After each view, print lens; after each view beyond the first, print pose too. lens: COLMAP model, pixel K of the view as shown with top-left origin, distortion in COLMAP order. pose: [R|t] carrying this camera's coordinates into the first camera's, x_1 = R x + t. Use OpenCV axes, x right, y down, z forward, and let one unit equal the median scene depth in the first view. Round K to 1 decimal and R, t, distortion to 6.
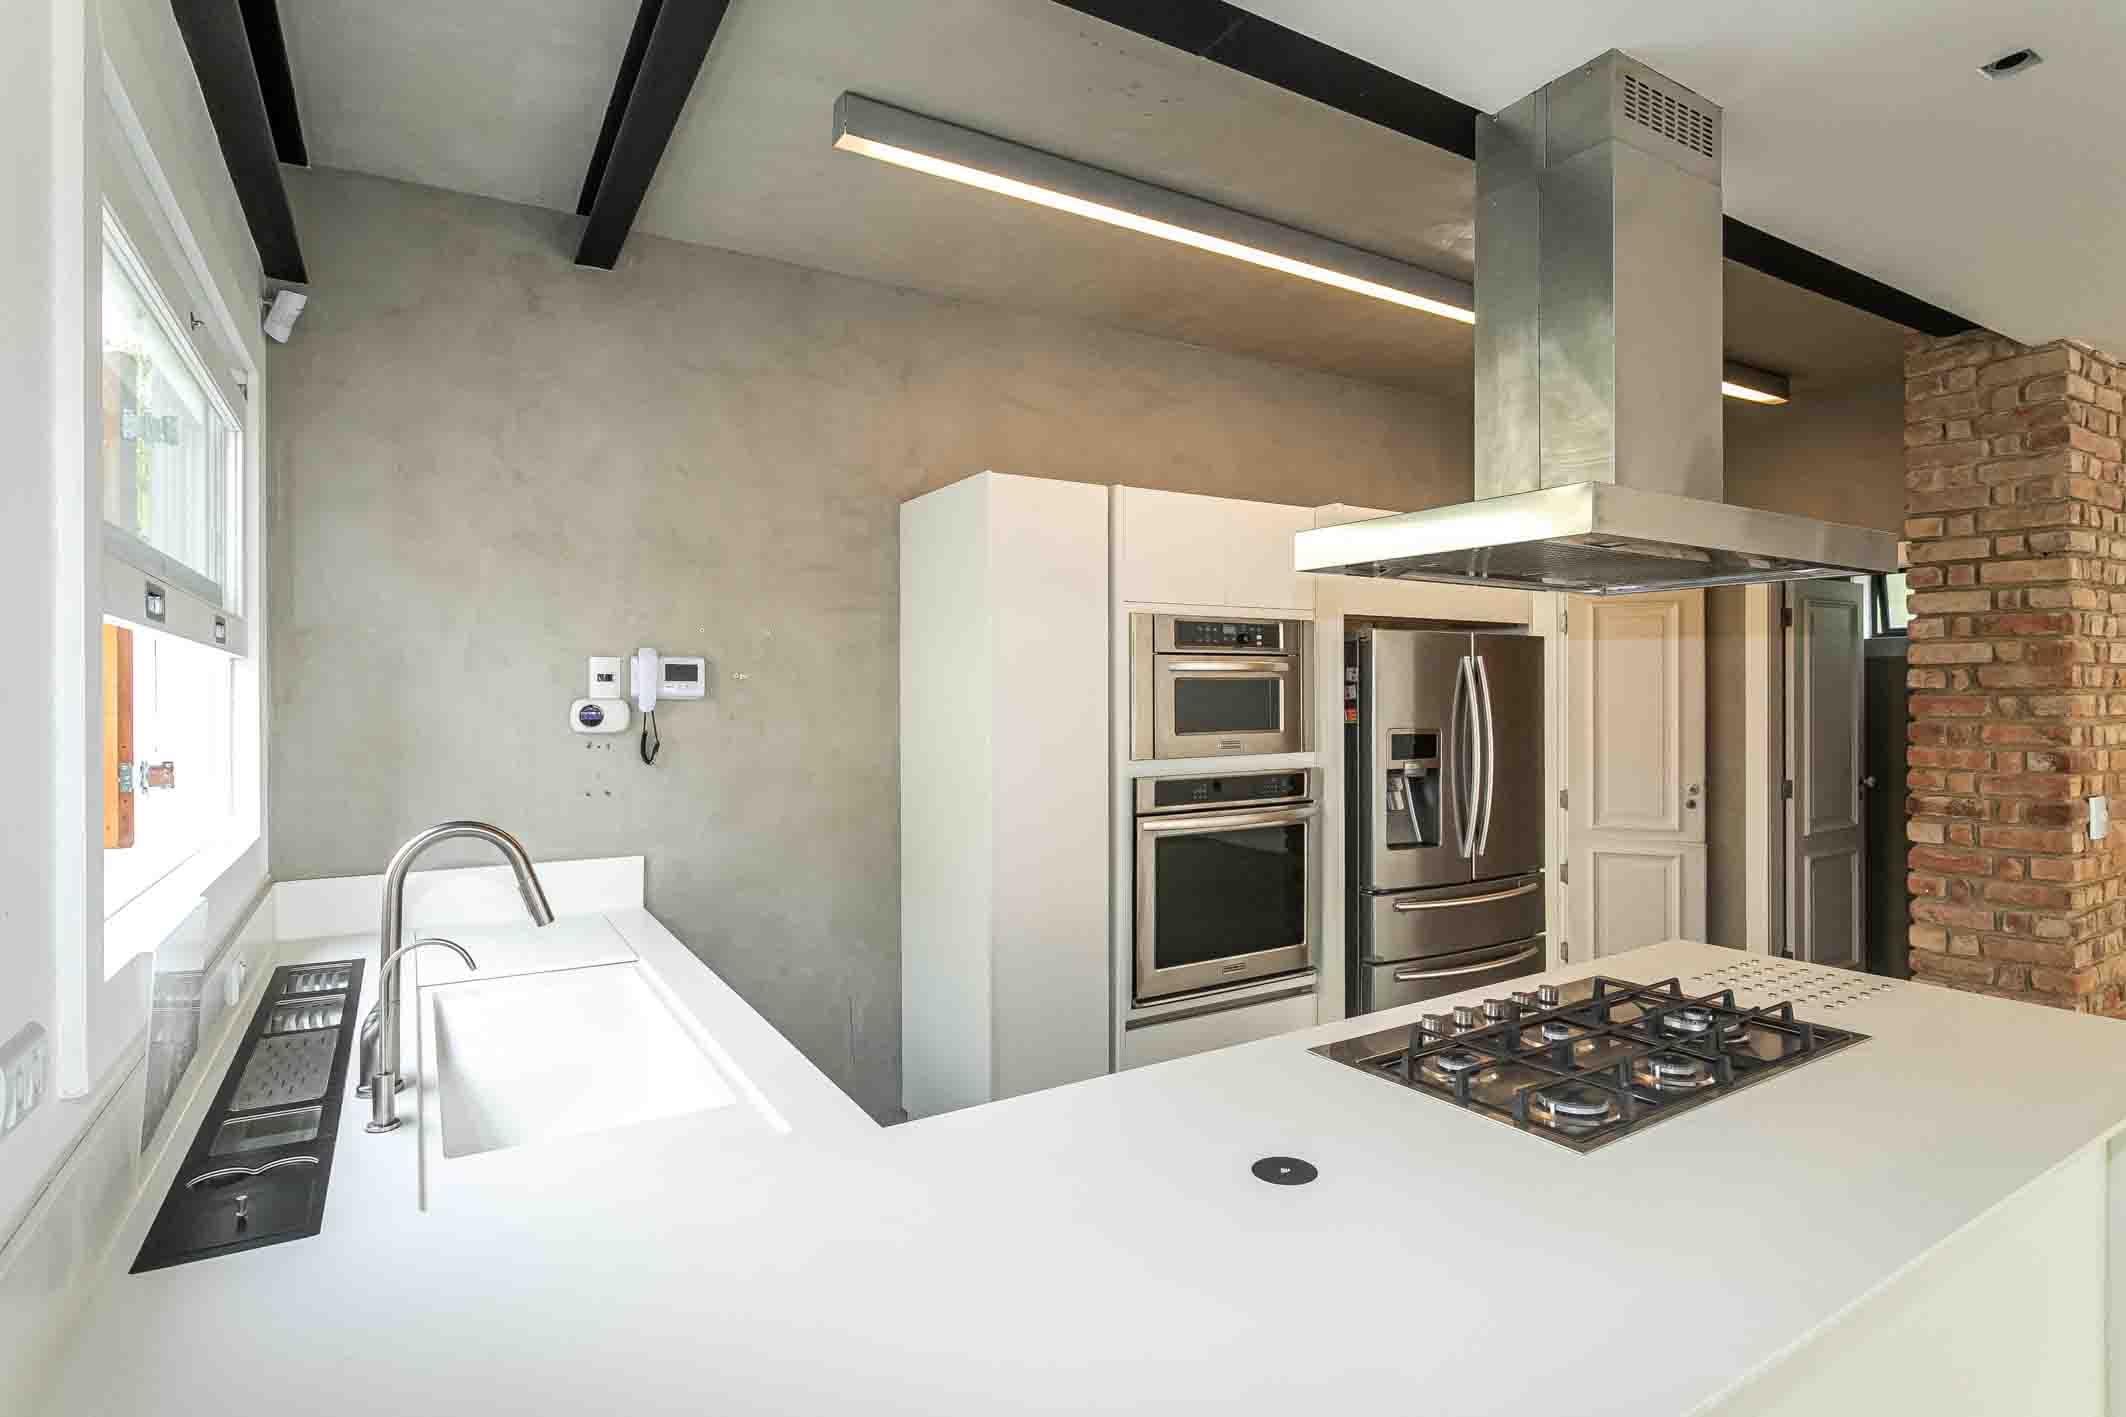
lens RADIAL K [[1059.6, 0, 1083.9], [0, 1059.6, 694.6], [0, 0, 1]] dist [0.000964, -0.000105]
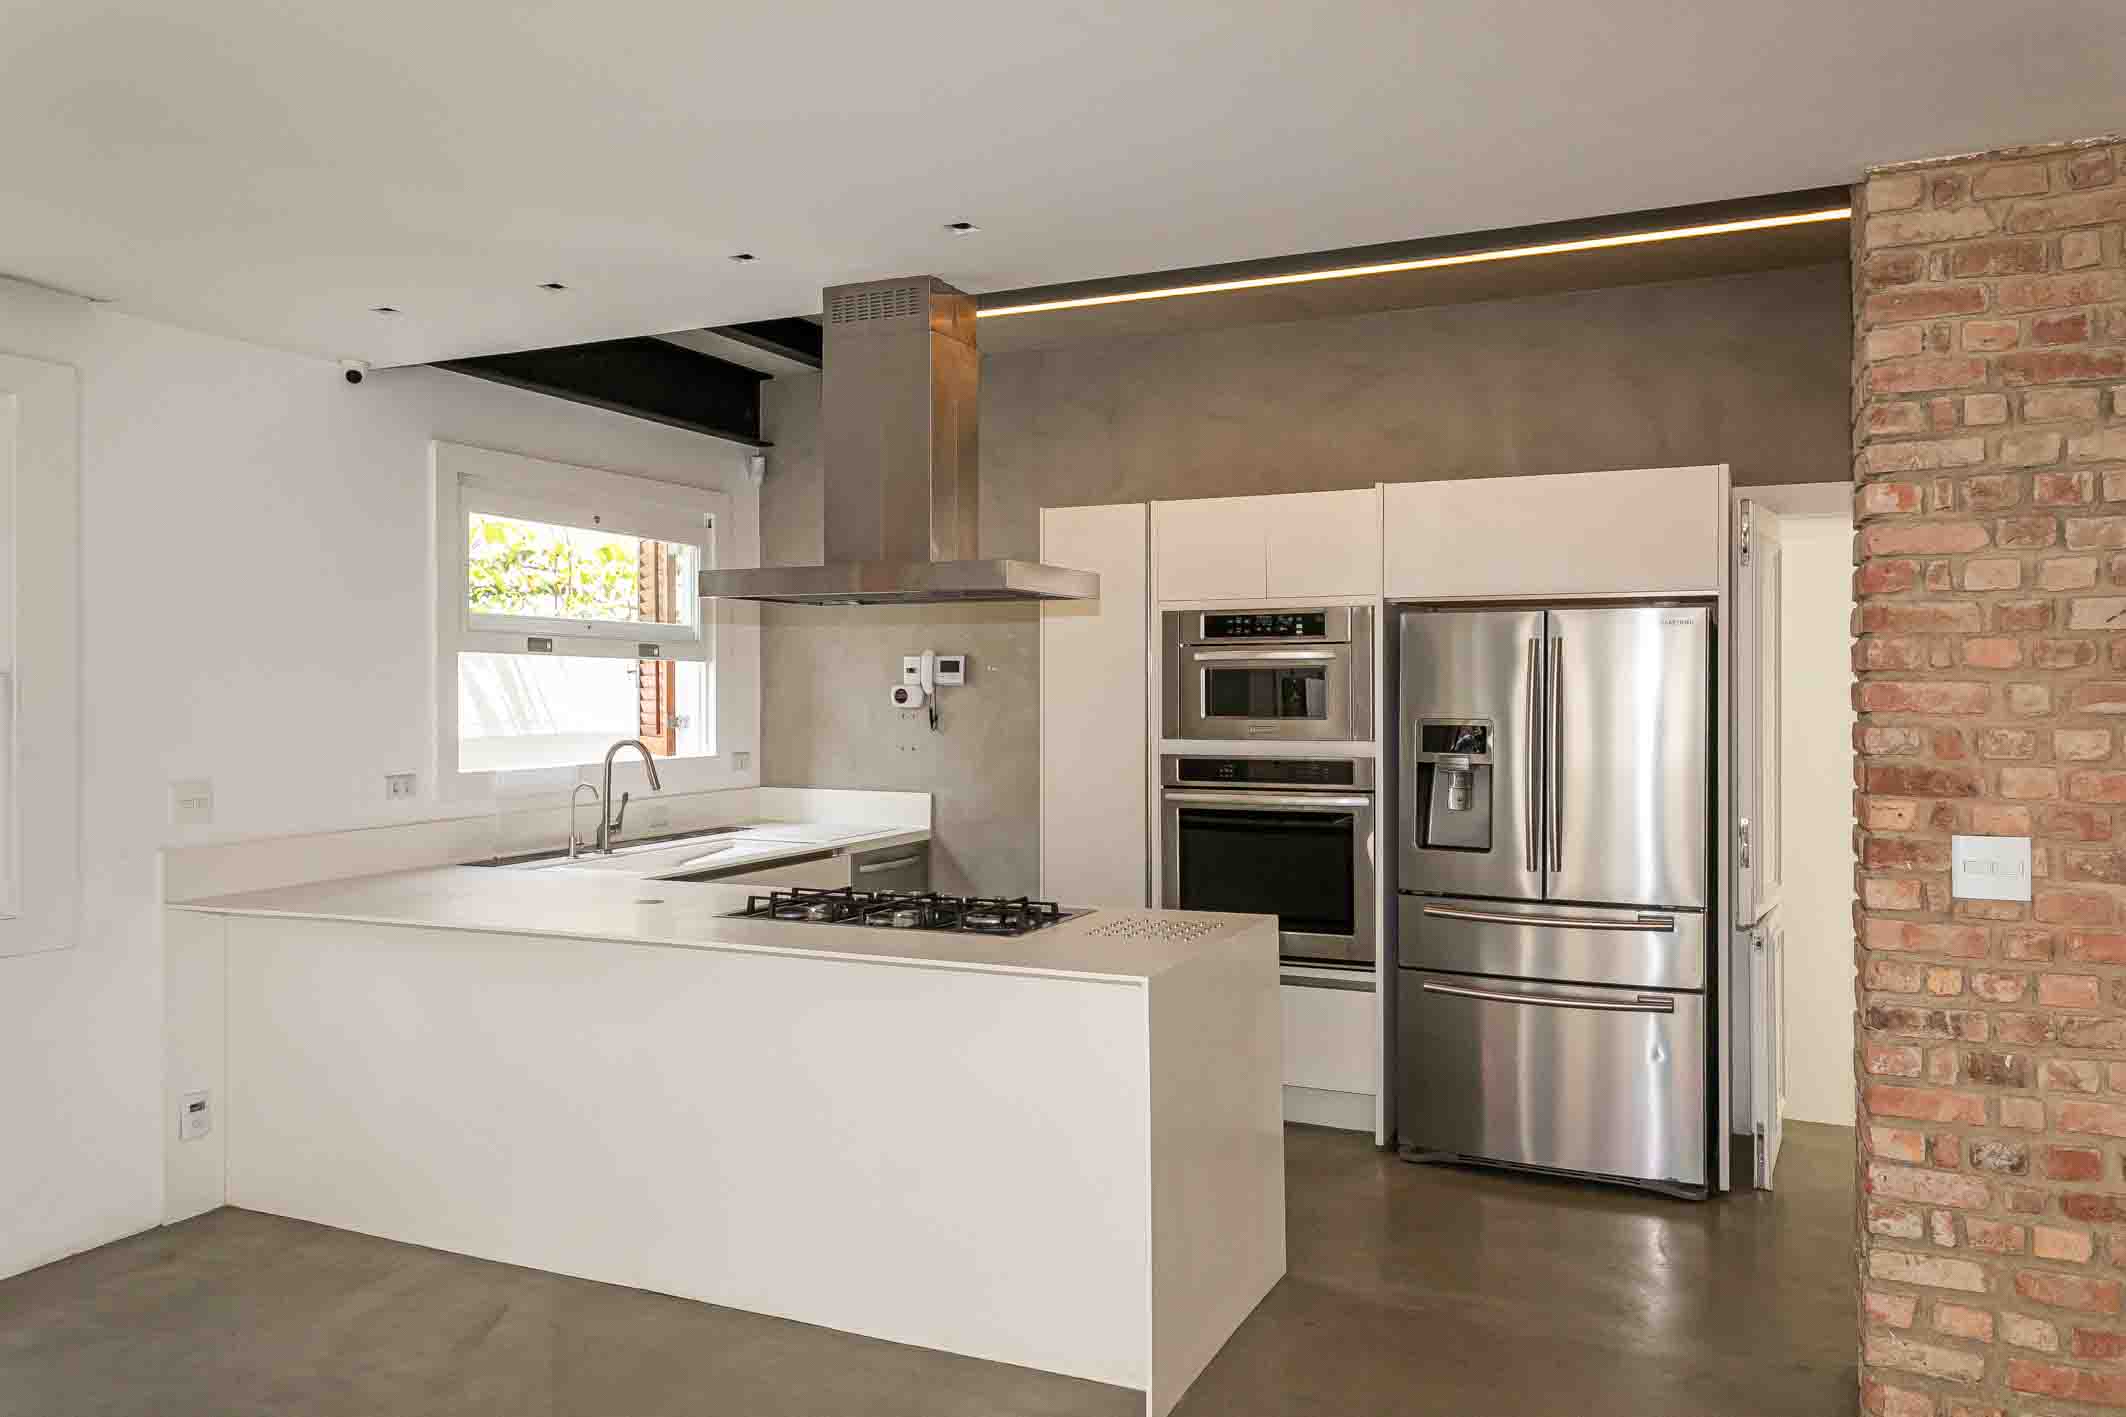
lens RADIAL K [[1527.3, 0, 1071.0], [0, 1527.3, 698.6], [0, 0, 1]] dist [0.017618, 0.007107]
pose [[0.556985, 0.010782, -0.830453, 1.332553], [0.001760, 0.999898, 0.014163, -0.005625], [0.830521, -0.009350, 0.556909, -0.005248]]
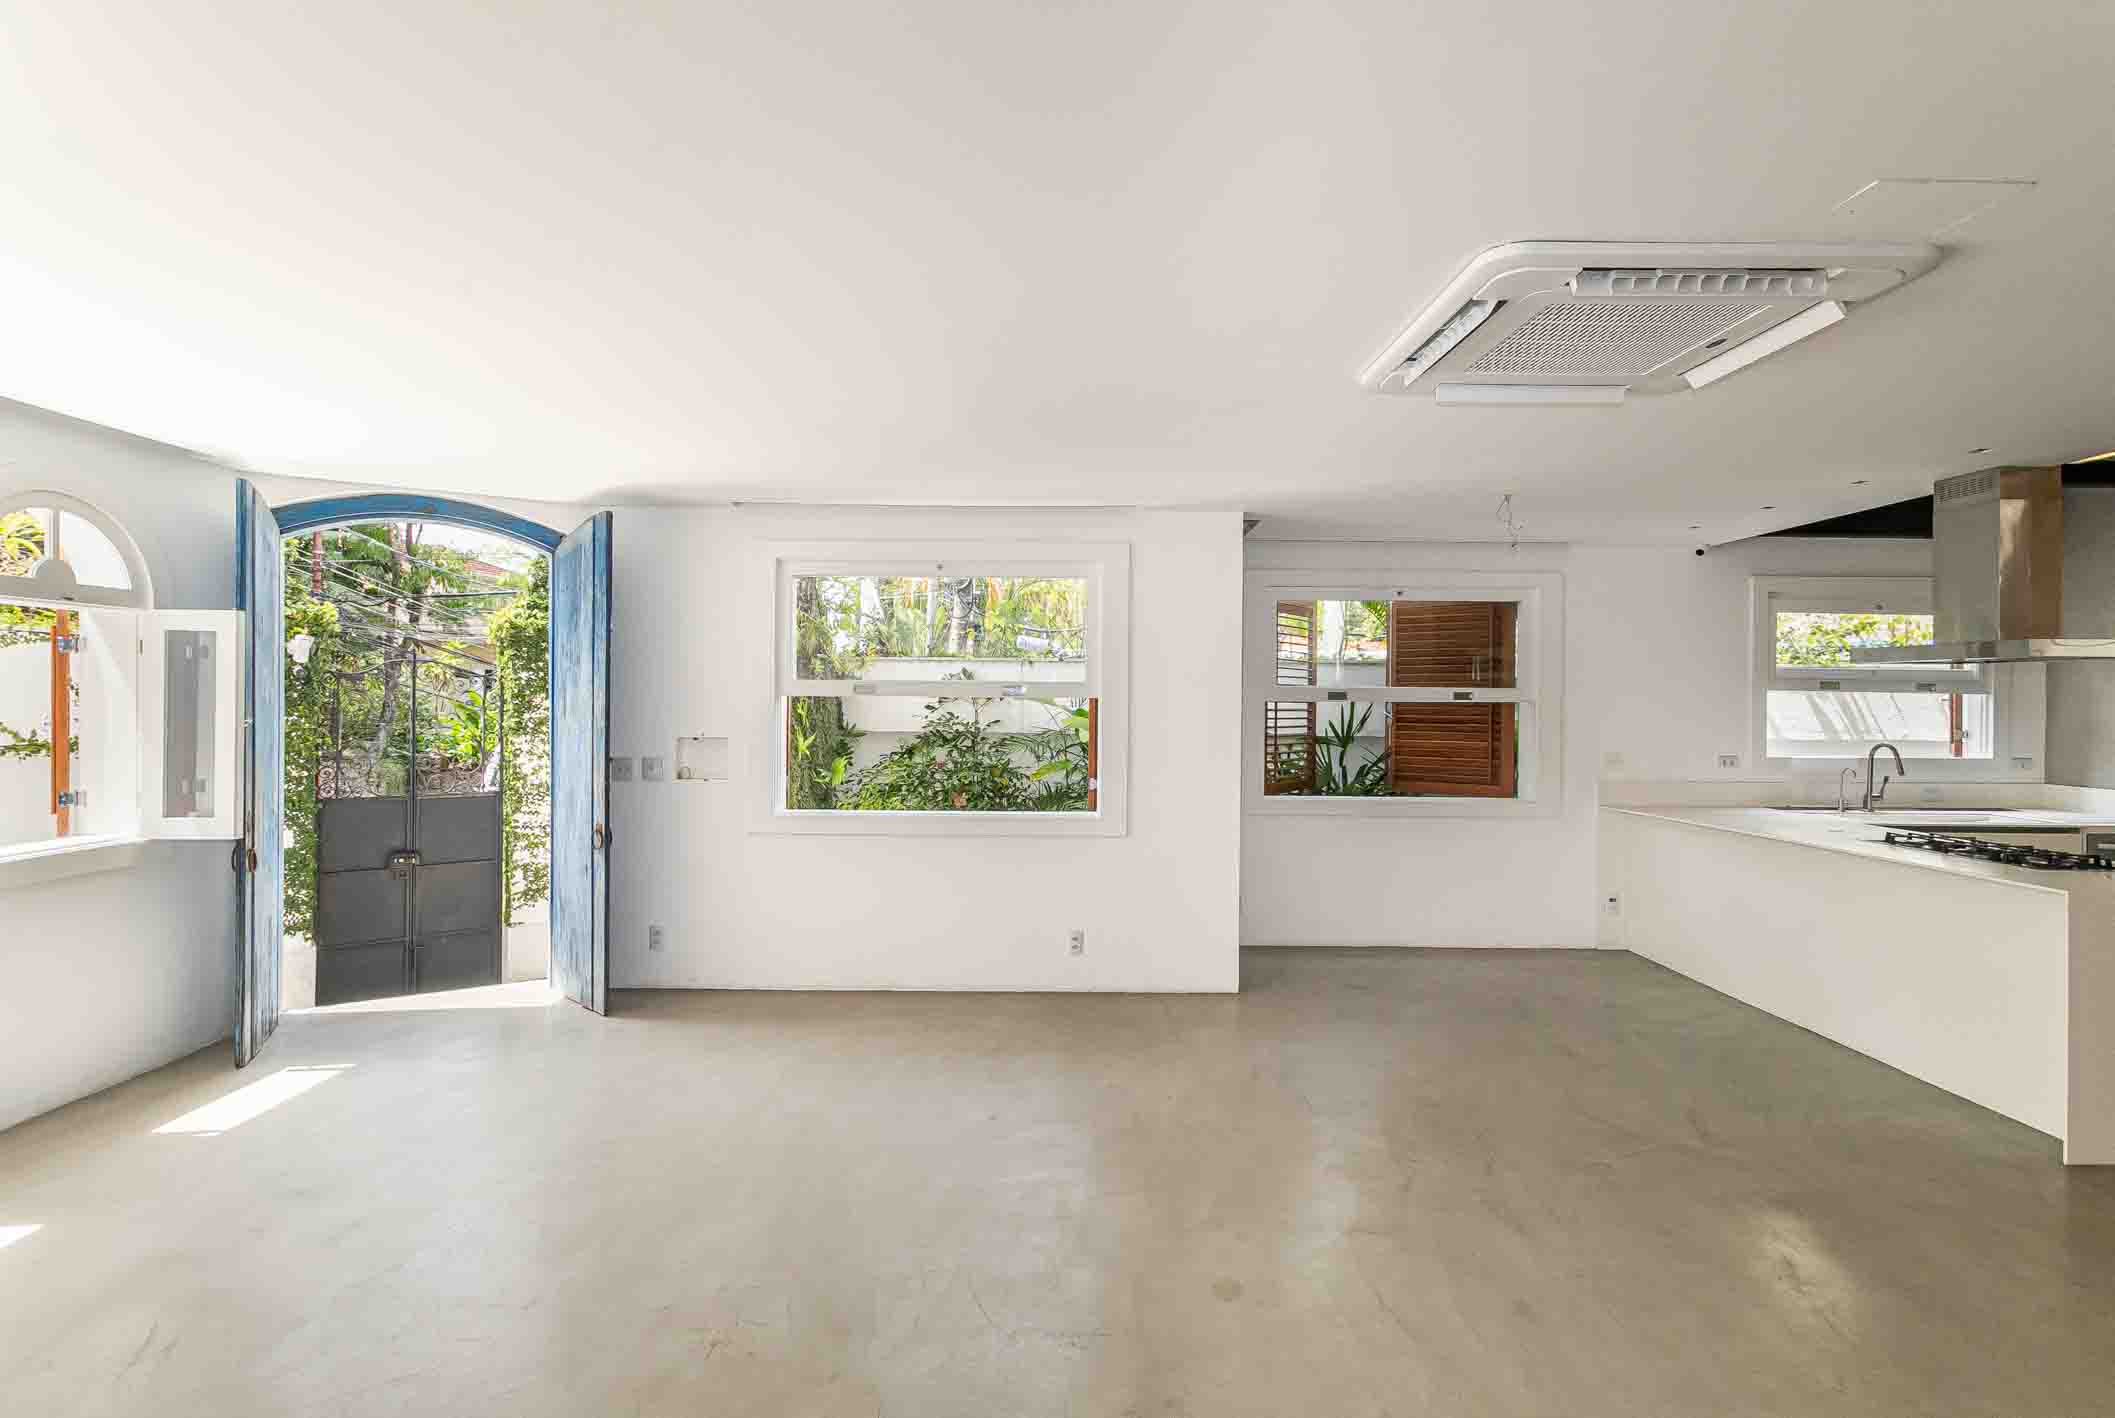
lens RADIAL K [[1007.8, 0, 1059.7], [0, 1007.8, 706.3], [0, 0, 1]] dist [0.001095, 0.004278]
pose [[-0.524993, 0.007253, -0.851076, 1.990744], [-0.004326, 0.999928, 0.011189, -0.018251], [0.851096, 0.009556, -0.524924, 0.215375]]
